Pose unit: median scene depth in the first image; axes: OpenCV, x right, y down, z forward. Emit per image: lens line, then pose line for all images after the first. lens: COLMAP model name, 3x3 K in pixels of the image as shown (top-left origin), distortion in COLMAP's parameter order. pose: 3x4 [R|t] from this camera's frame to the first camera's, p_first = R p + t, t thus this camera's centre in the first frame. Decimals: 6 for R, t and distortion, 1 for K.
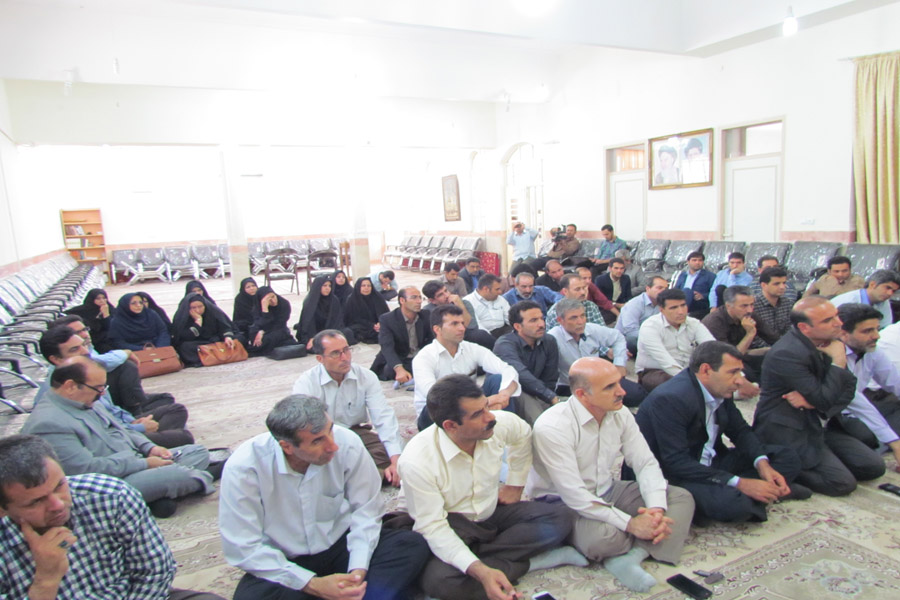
lens RADIAL K [[636.2, 0, 441.6], [0, 636.2, 304.1], [0, 0, 1]] dist [-0.004973, -0.000486]
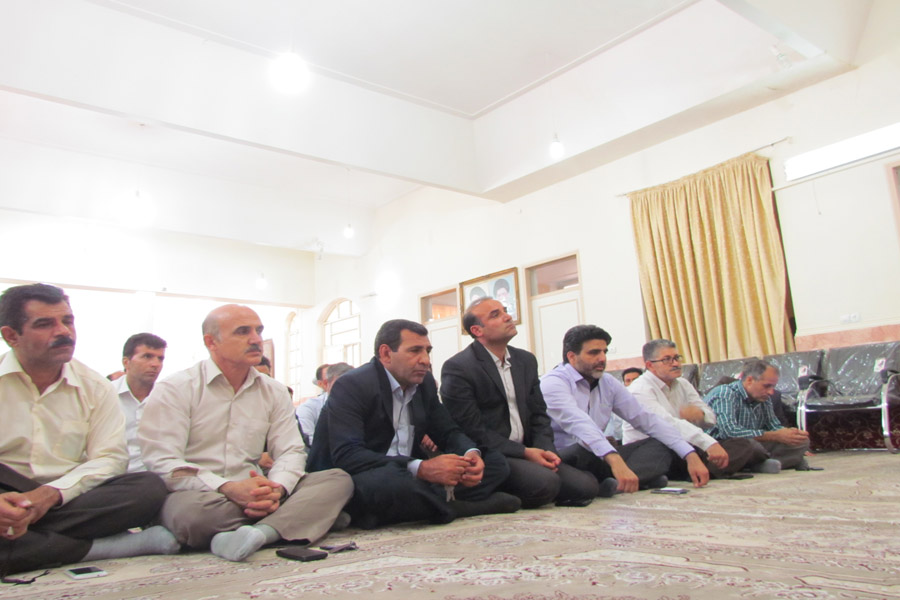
lens RADIAL K [[710.9, 0, 455.6], [0, 710.9, 296.5], [0, 0, 1]] dist [0.004807, -0.002272]
pose [[0.985073, 0.045107, 0.166120, 0.177849], [0.022153, 0.923812, -0.382206, 0.212557], [-0.170703, 0.380181, 0.909023, 0.039192]]
